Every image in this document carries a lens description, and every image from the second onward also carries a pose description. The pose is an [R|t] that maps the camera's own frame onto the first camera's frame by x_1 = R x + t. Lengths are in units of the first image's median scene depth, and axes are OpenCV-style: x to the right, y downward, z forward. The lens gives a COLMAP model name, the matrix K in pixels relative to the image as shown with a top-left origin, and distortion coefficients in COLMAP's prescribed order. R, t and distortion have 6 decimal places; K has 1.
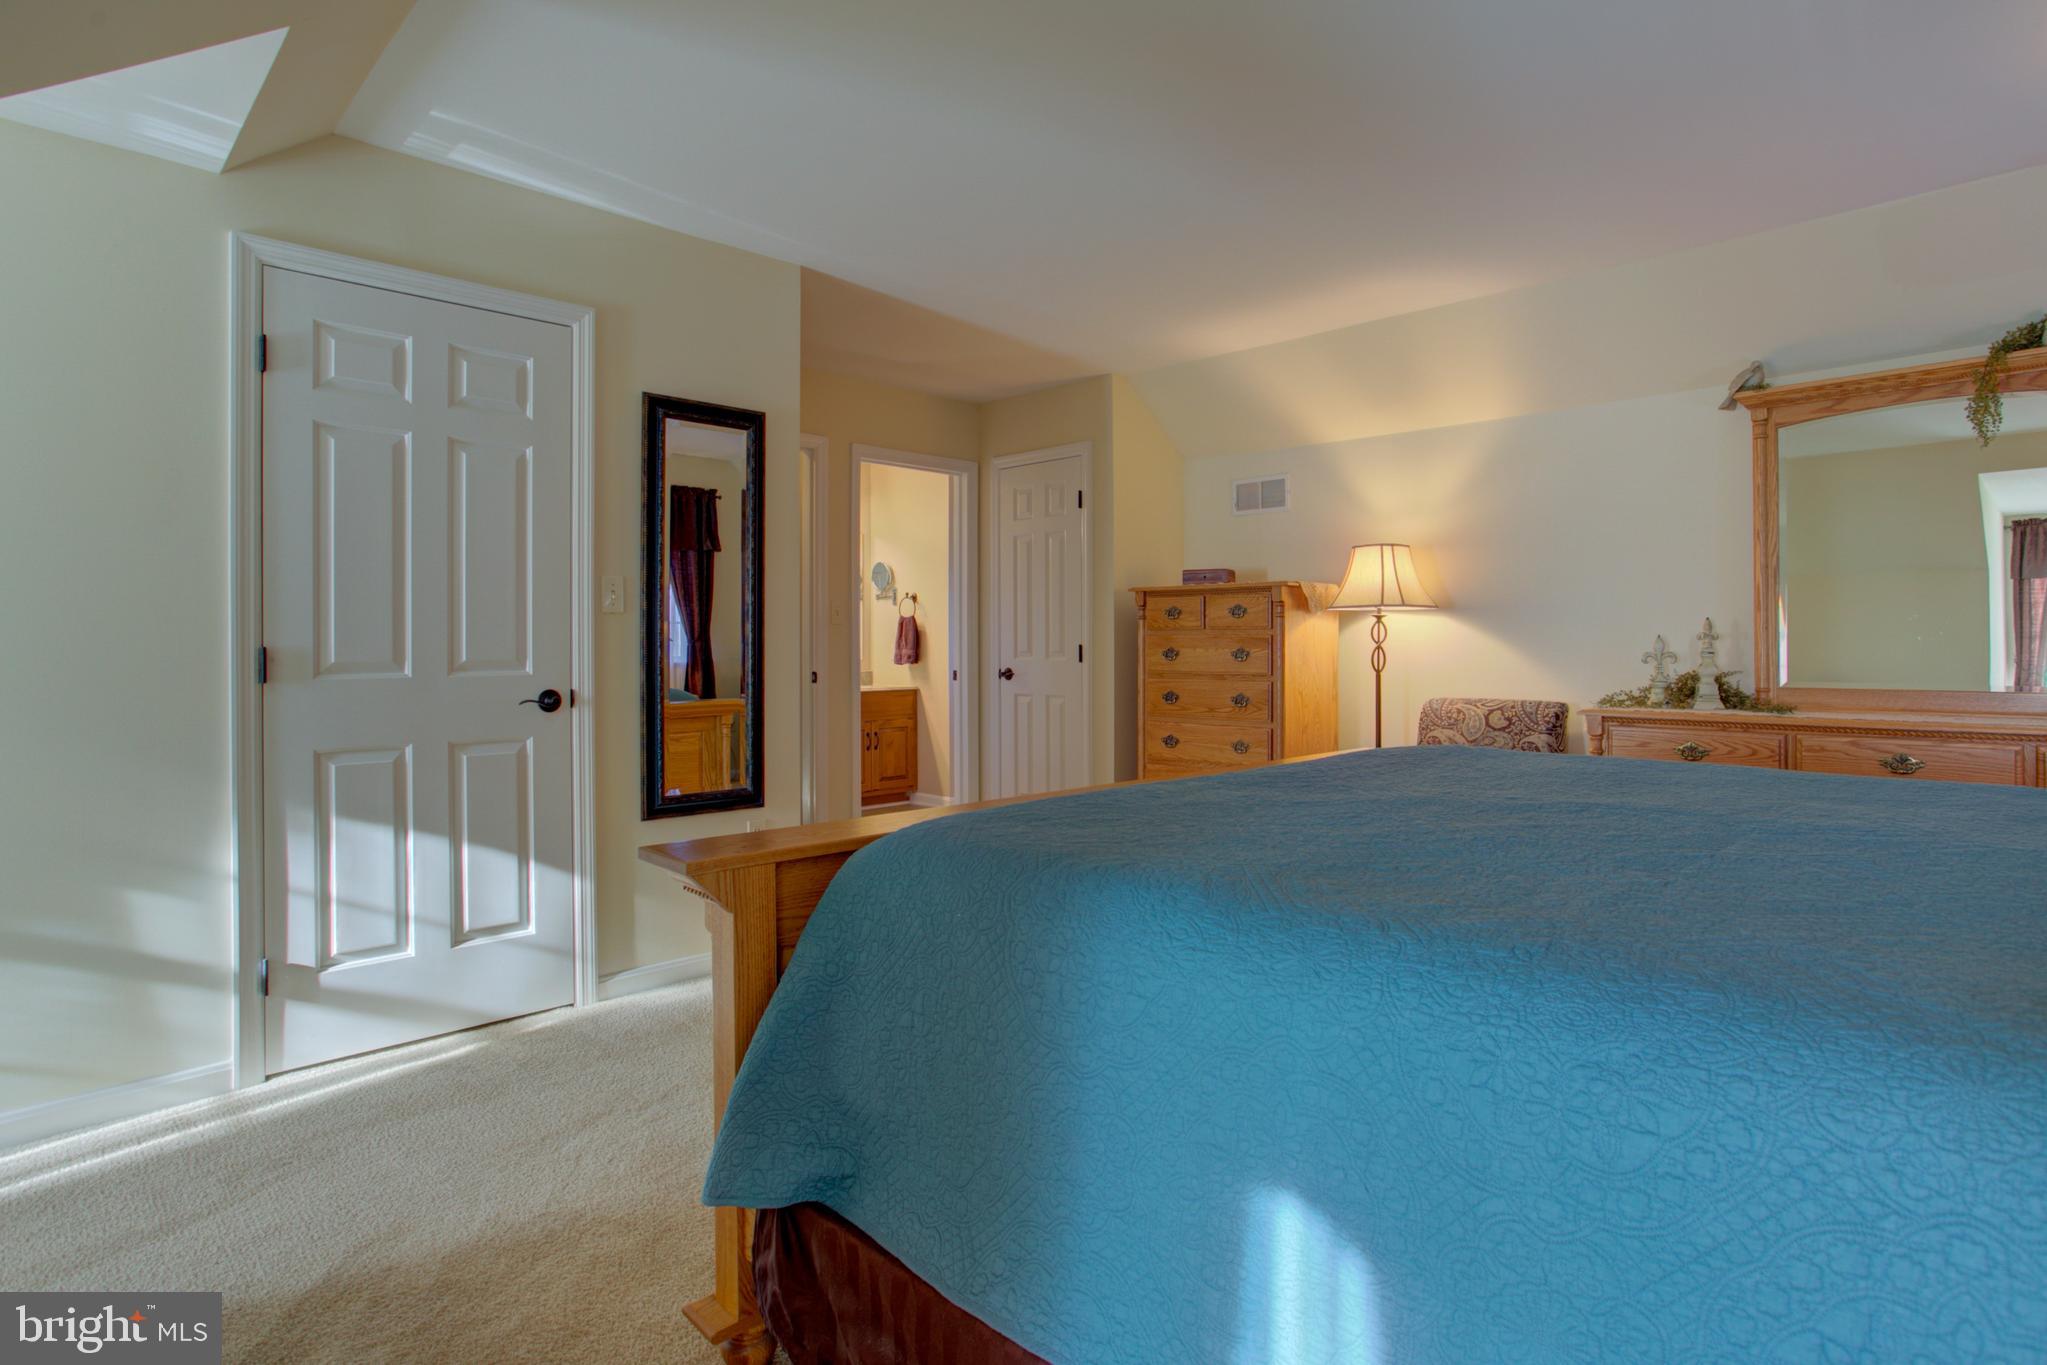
lens RADIAL K [[1012.0, 0, 1010.8], [0, 1012.0, 642.7], [0, 0, 1]] dist [0.004854, 0.001933]
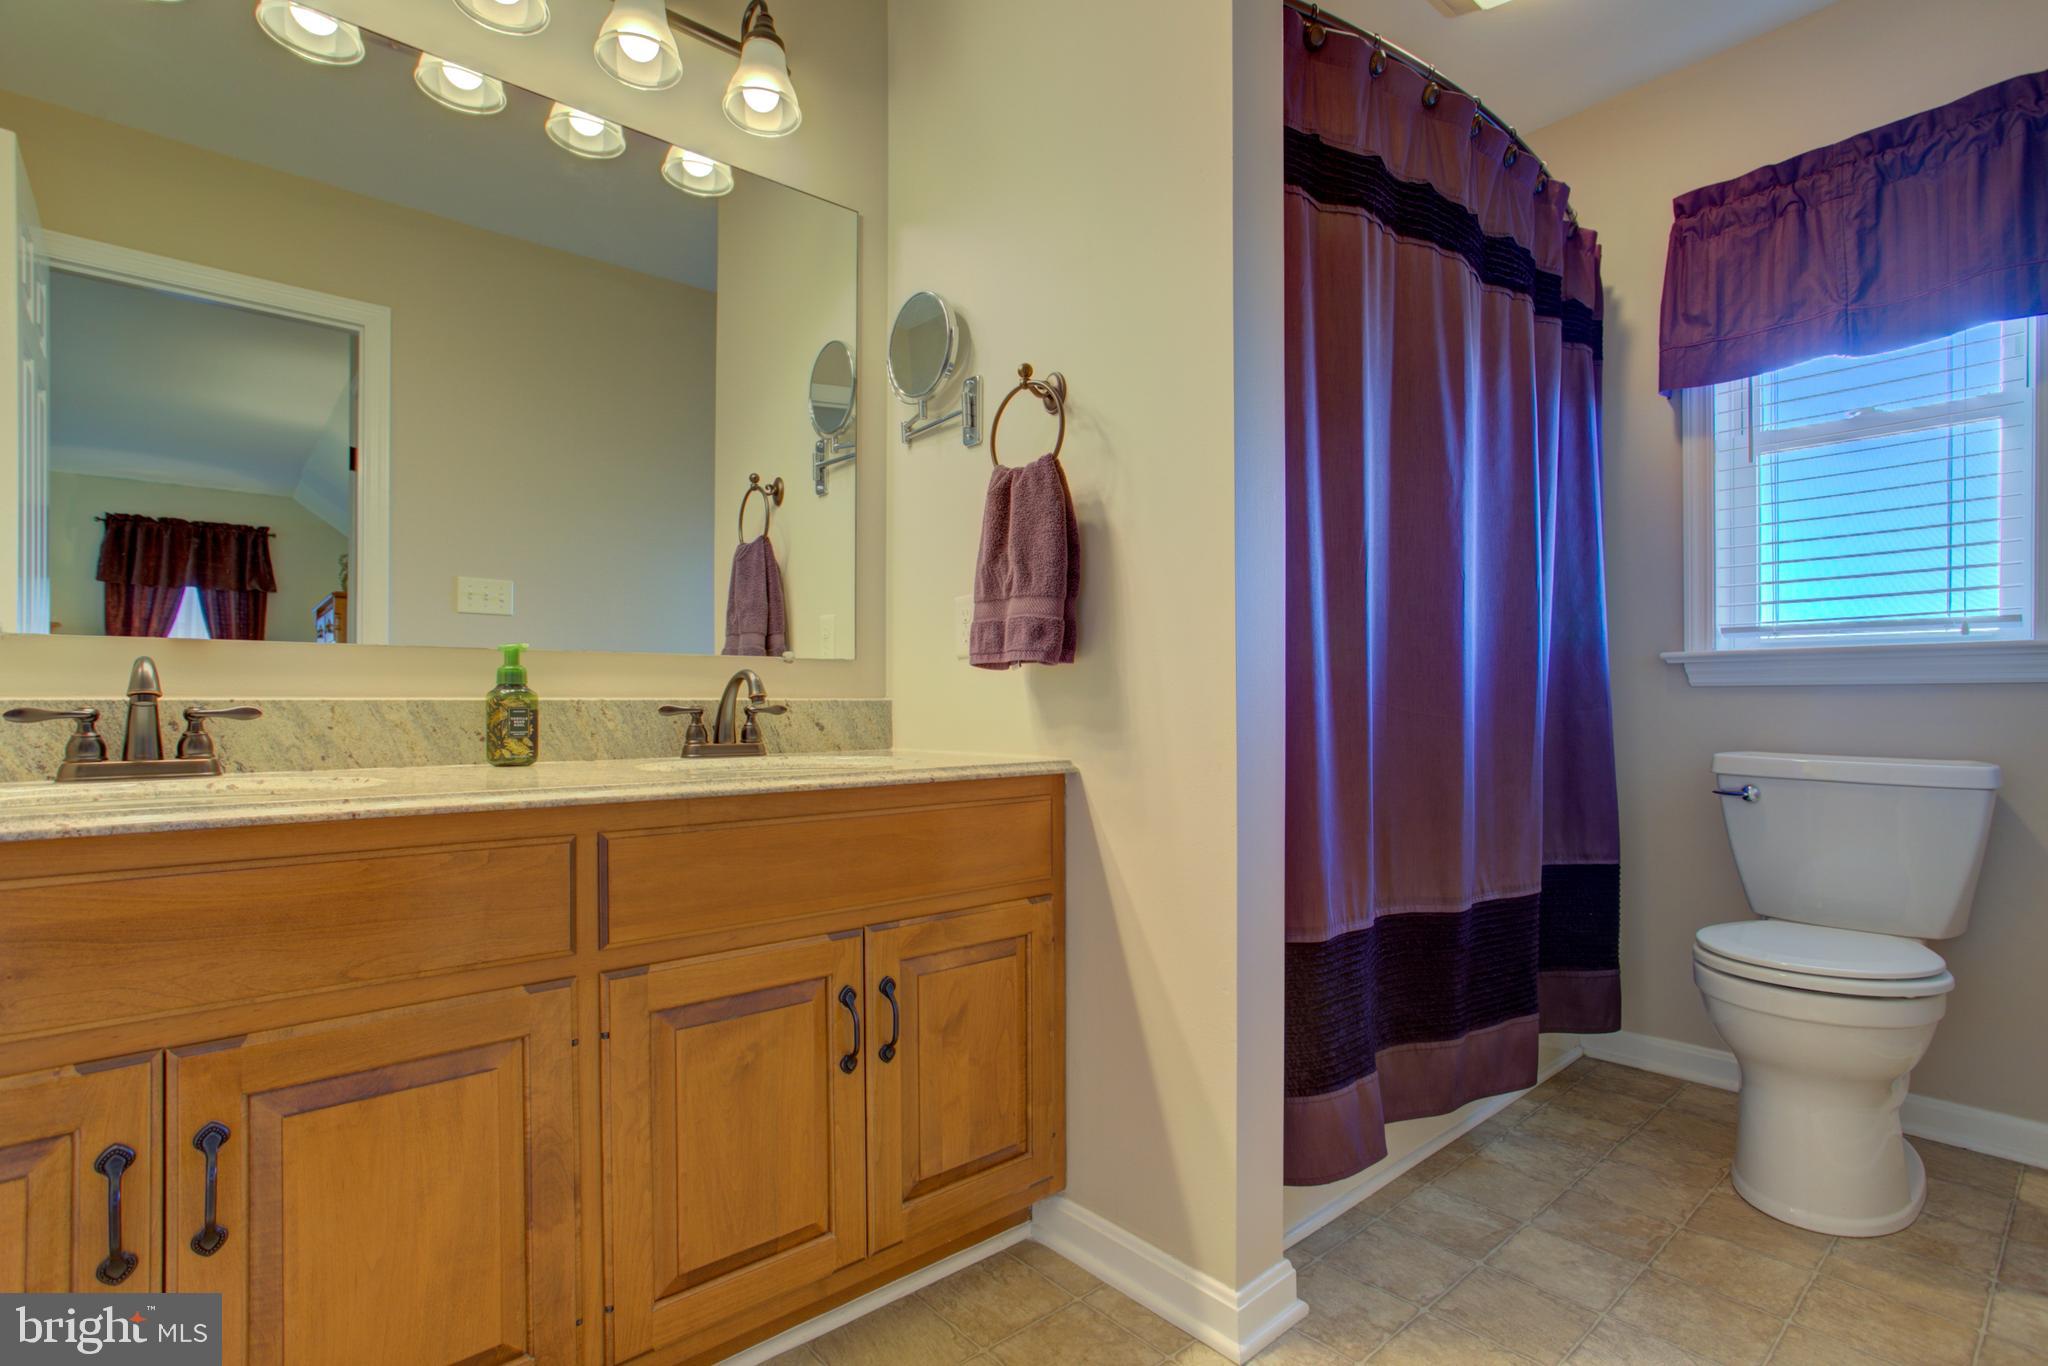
lens RADIAL K [[955.0, 0, 1026.6], [0, 955.0, 688.7], [0, 0, 1]] dist [-0.000234, 0.000120]
pose [[0.999081, 0.002372, -0.042798, -0.092735], [-0.002553, 0.999988, -0.004172, 0.027180], [0.042788, 0.004278, 0.999075, 0.779511]]
